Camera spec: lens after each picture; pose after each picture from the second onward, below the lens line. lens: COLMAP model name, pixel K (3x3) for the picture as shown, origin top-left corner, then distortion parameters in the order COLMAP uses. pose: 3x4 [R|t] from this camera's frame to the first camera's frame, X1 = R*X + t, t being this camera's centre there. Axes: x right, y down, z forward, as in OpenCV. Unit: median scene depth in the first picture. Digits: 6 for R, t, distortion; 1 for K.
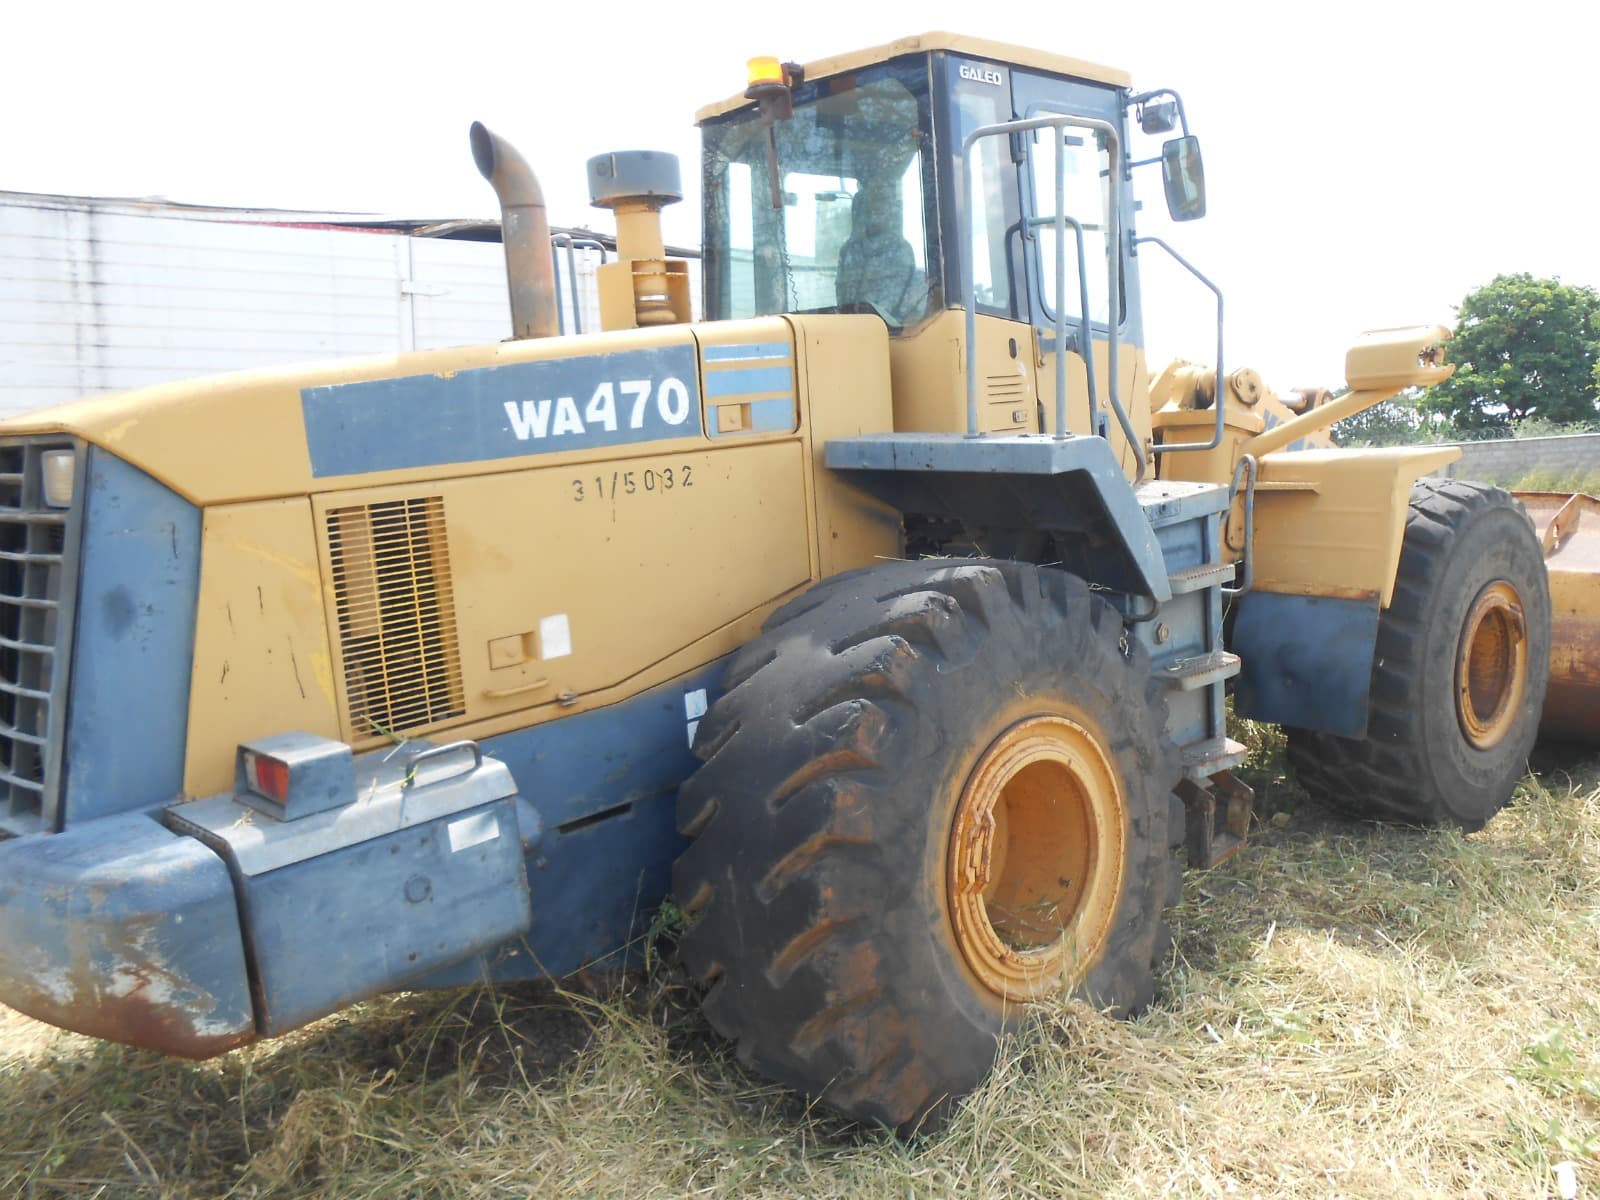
lens RADIAL K [[1243.7, 0, 809.3], [0, 1243.7, 594.4], [0, 0, 1]] dist [-0.043159, 0.053305]
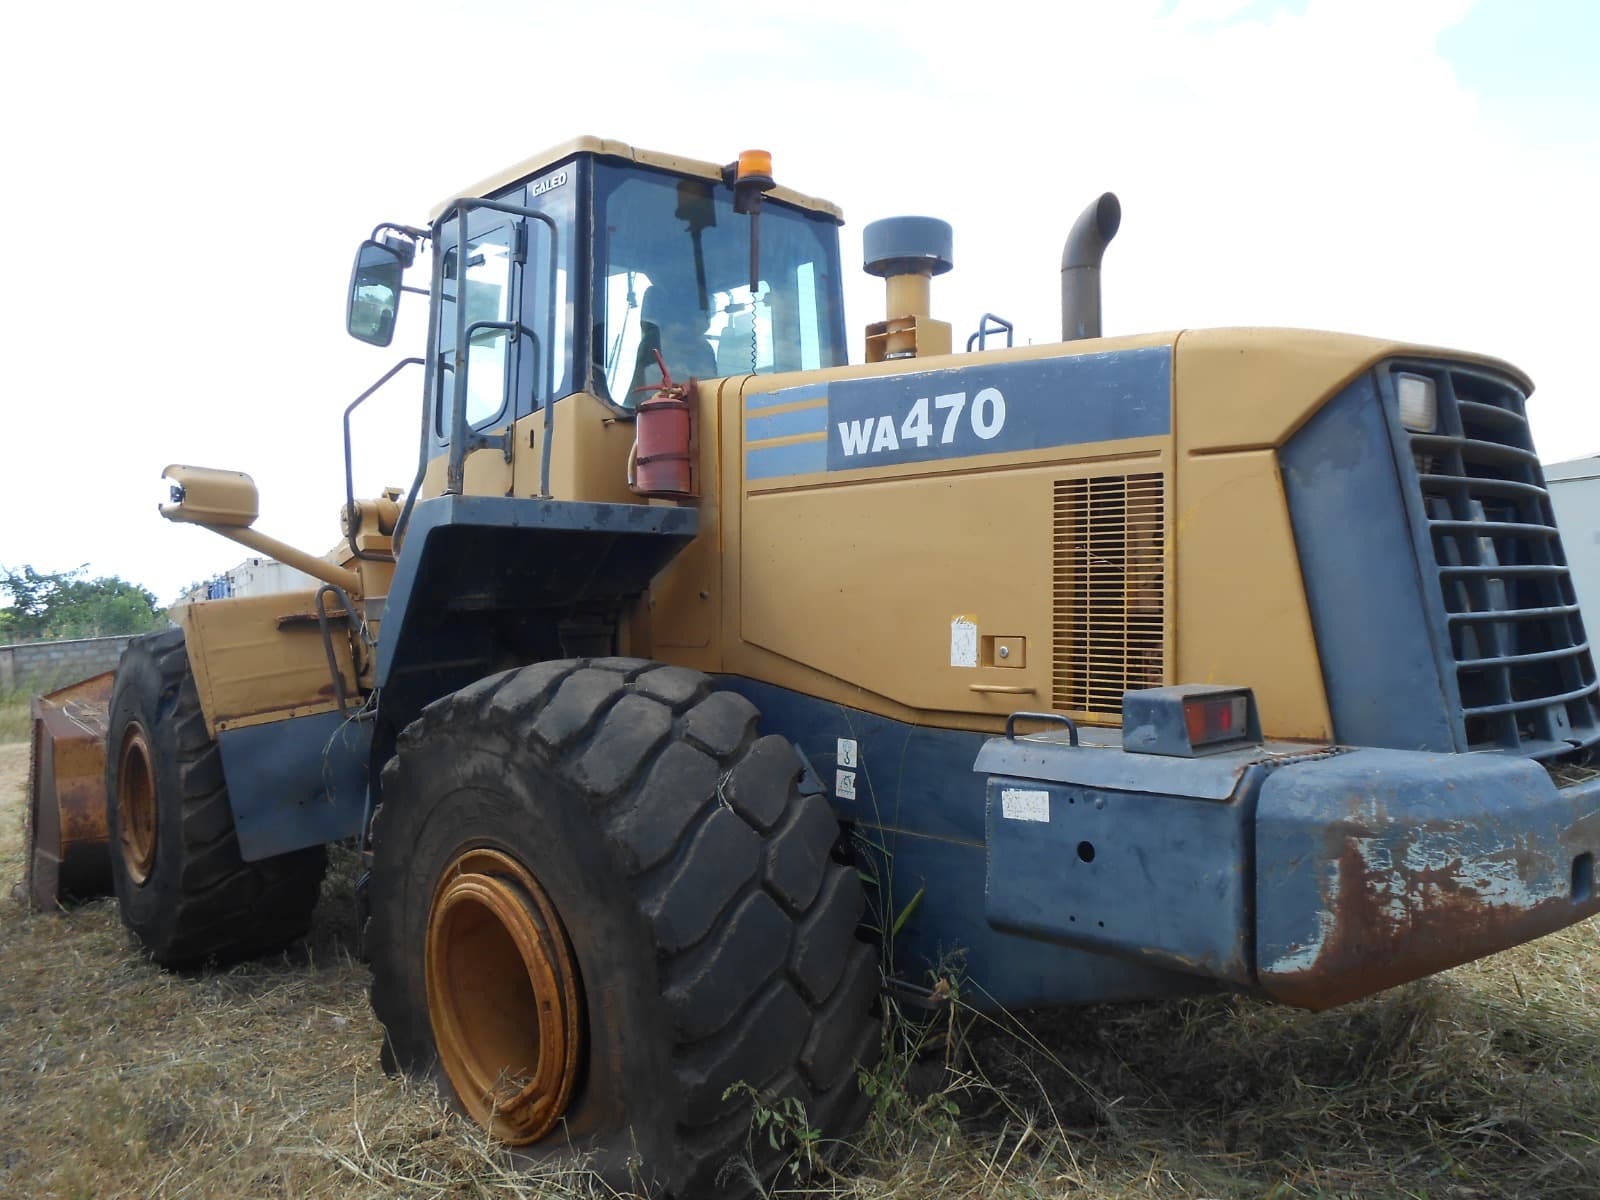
lens RADIAL K [[1243.7, 0, 809.3], [0, 1243.7, 594.4], [0, 0, 1]] dist [-0.043159, 0.053305]
pose [[0.025750, 0.189802, -0.981485, 0.875487], [-0.039285, 0.981244, 0.188724, -0.208526], [0.998896, 0.033698, 0.032724, 0.915639]]
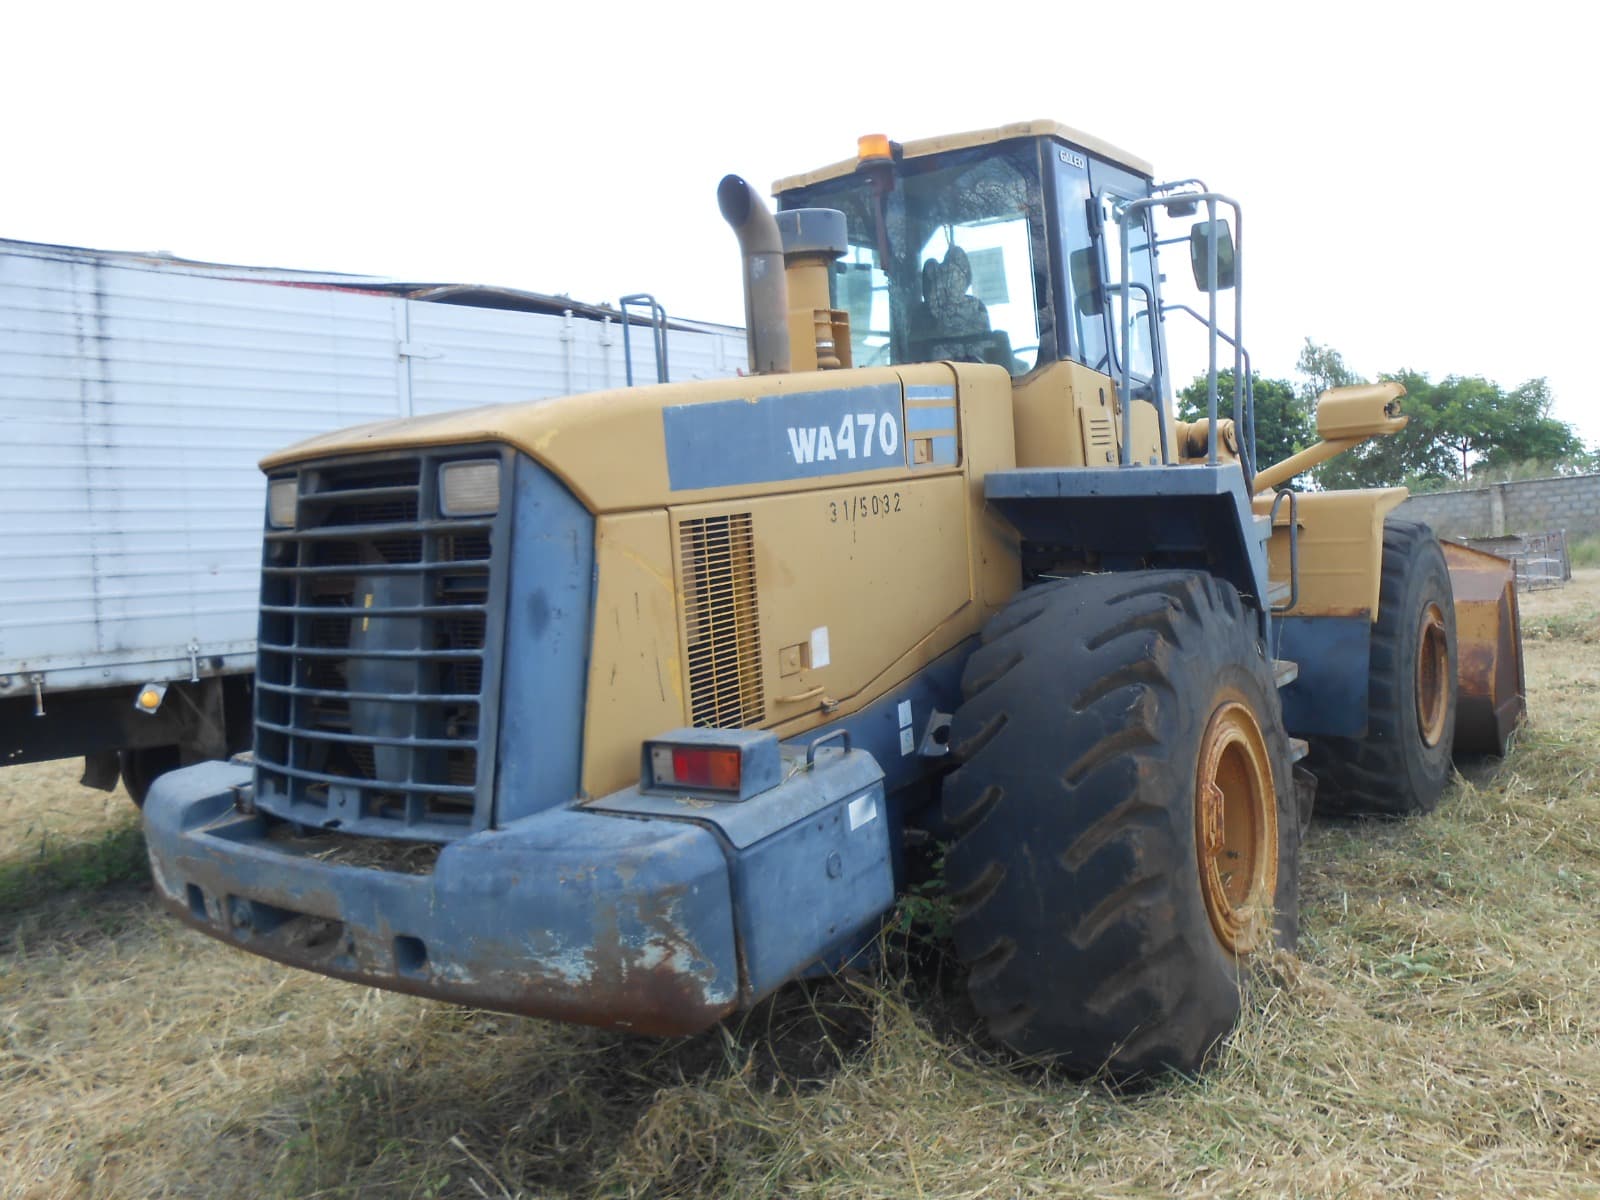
lens RADIAL K [[1243.7, 0, 809.3], [0, 1243.7, 594.4], [0, 0, 1]] dist [-0.043159, 0.053305]
pose [[0.978937, -0.028334, 0.202187, -0.436639], [0.043012, 0.996718, -0.068575, 0.062397], [-0.199580, 0.075827, 0.976943, -0.048230]]
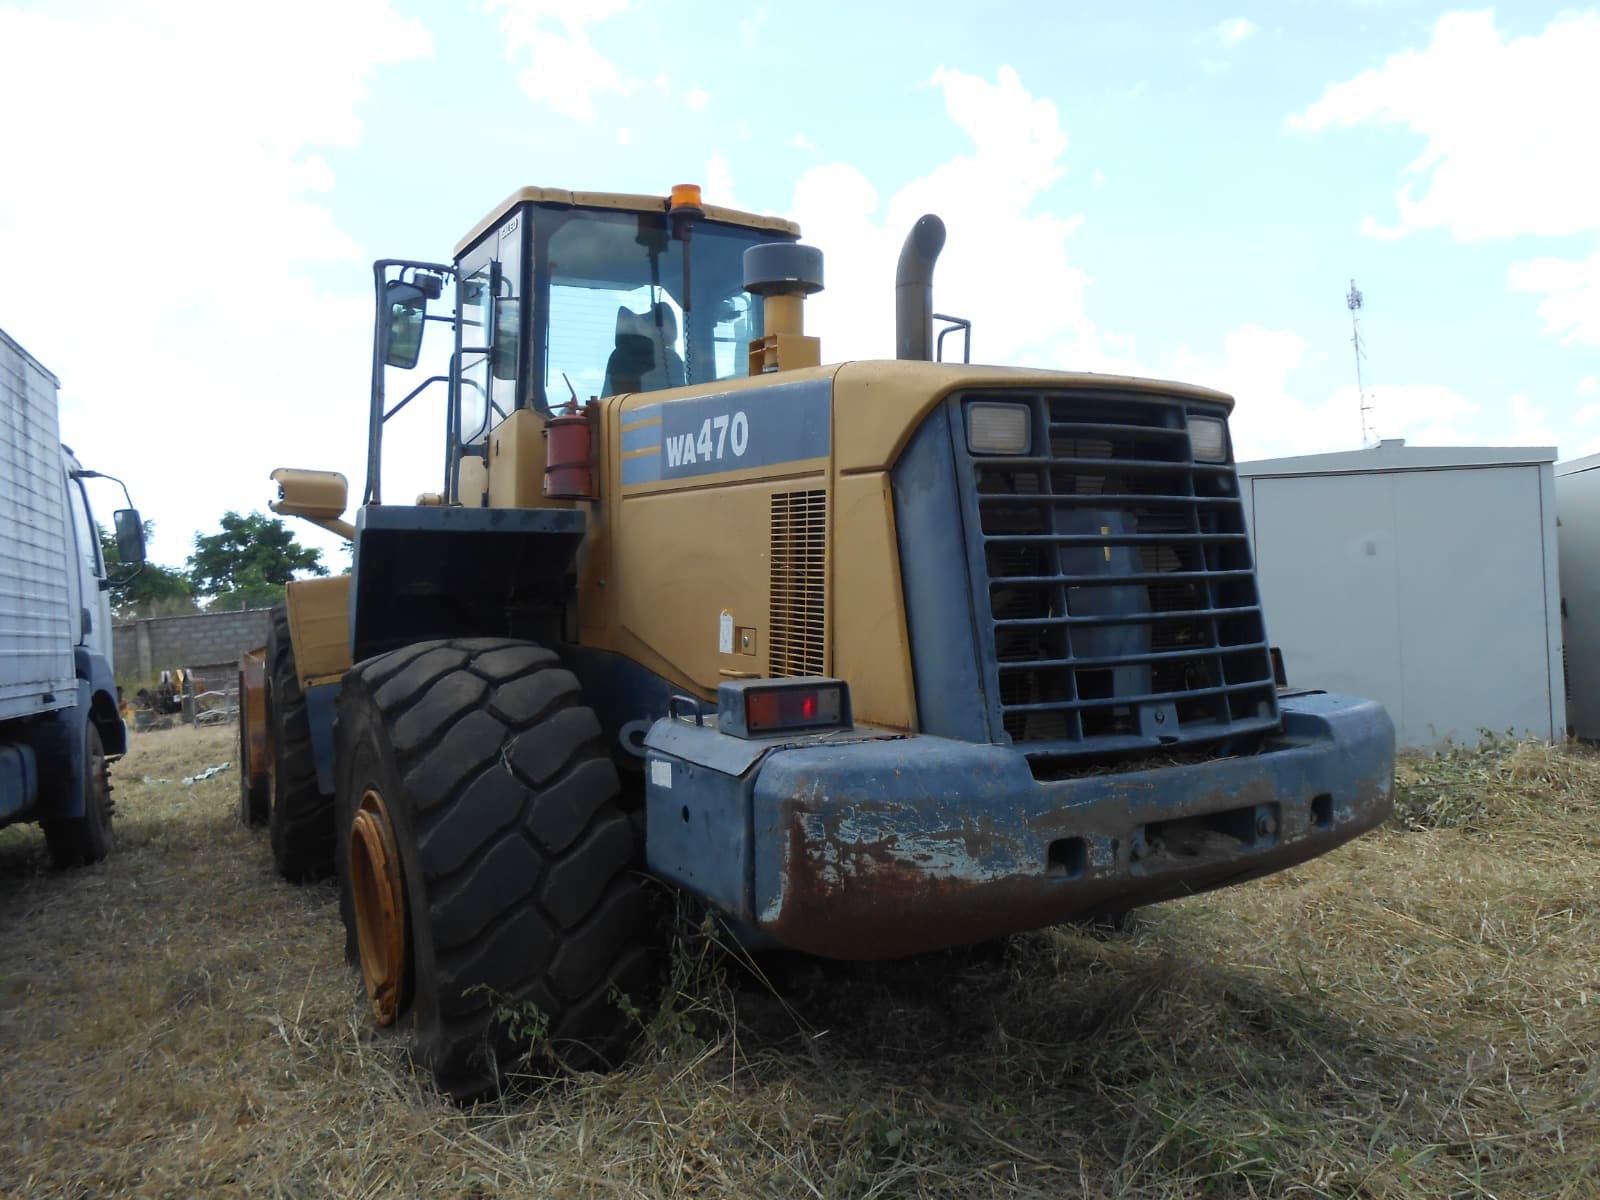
lens RADIAL K [[1243.7, 0, 809.3], [0, 1243.7, 594.4], [0, 0, 1]] dist [-0.043159, 0.053305]
pose [[-0.212169, 0.221869, -0.951713, 0.981585], [0.007693, 0.974235, 0.225405, -0.281311], [0.977203, 0.040502, -0.208409, 1.390456]]
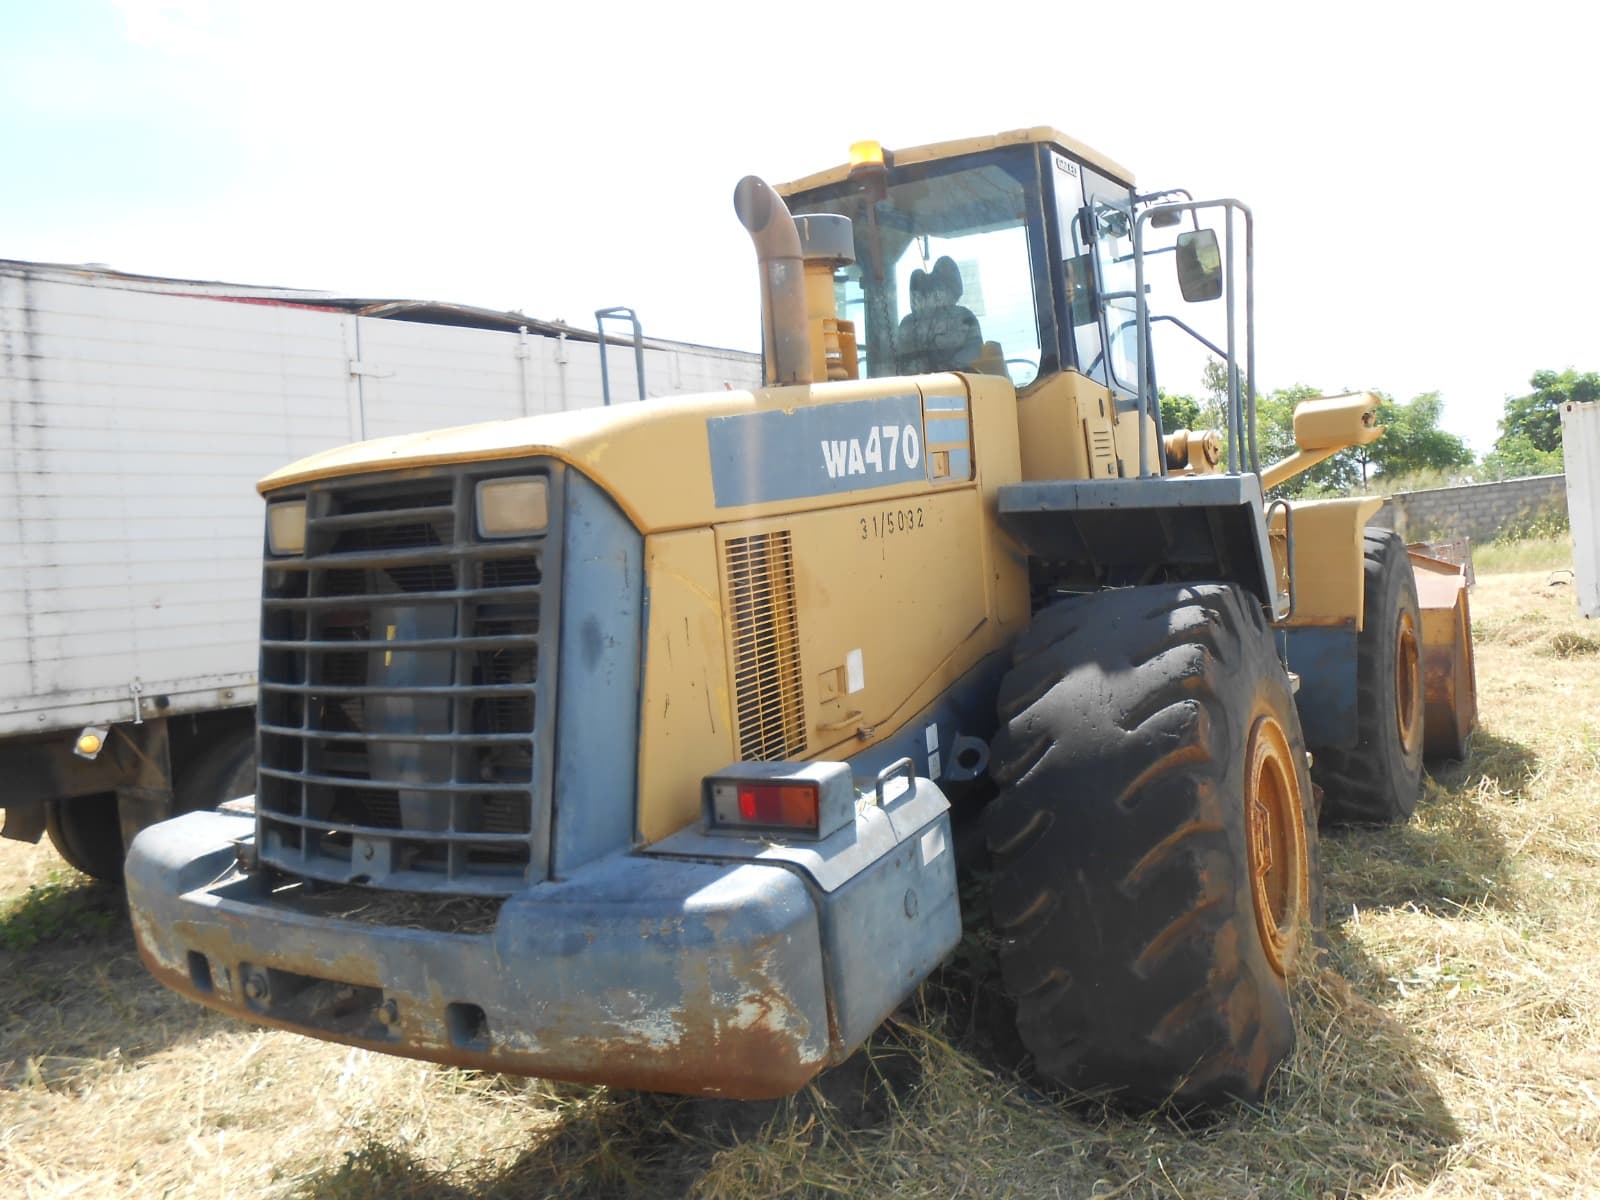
lens RADIAL K [[1243.7, 0, 809.3], [0, 1243.7, 594.4], [0, 0, 1]] dist [-0.043159, 0.053305]
pose [[0.961466, -0.045164, 0.271188, -0.523355], [0.069589, 0.994271, -0.081134, 0.052300], [-0.265970, 0.096879, 0.959101, 0.028701]]
